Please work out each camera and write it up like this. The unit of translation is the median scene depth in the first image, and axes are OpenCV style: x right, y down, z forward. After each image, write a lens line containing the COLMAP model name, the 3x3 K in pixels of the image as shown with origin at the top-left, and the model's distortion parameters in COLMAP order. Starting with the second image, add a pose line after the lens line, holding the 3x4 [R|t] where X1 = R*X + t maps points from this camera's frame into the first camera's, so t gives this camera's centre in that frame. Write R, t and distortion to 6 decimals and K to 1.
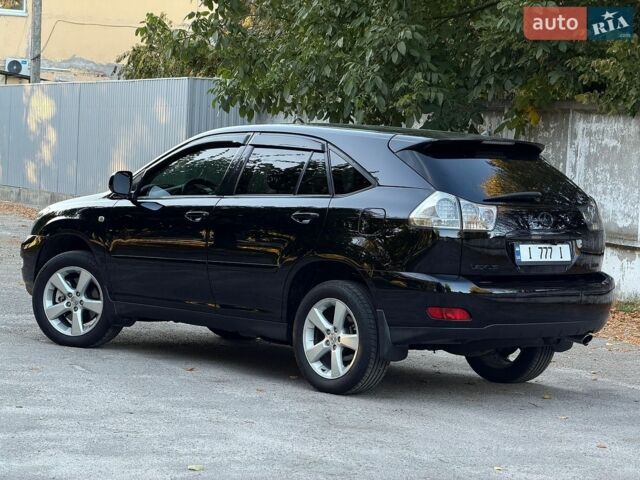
lens RADIAL K [[1927.9, 0, 320.0], [0, 1927.9, 240.0], [0, 0, 1]] dist [0.158872, 0.868553]
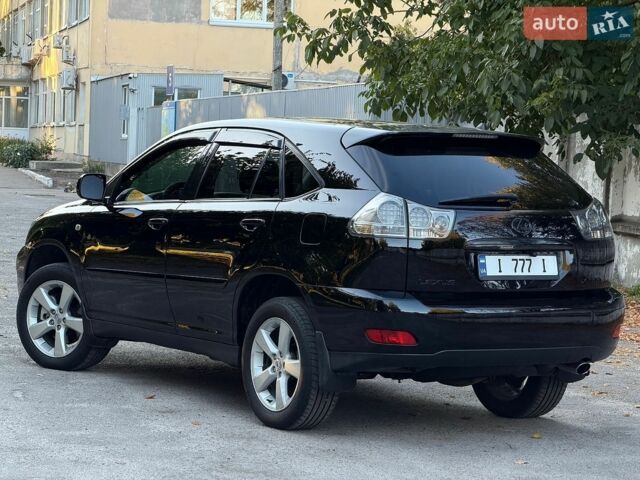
lens RADIAL K [[1927.9, 0, 320.0], [0, 1927.9, 240.0], [0, 0, 1]] dist [0.158872, 0.868553]
pose [[0.985090, -0.000276, -0.172040, 0.160393], [-0.001080, 0.999969, -0.007793, 0.001988], [0.172037, 0.007863, 0.985059, 0.141289]]
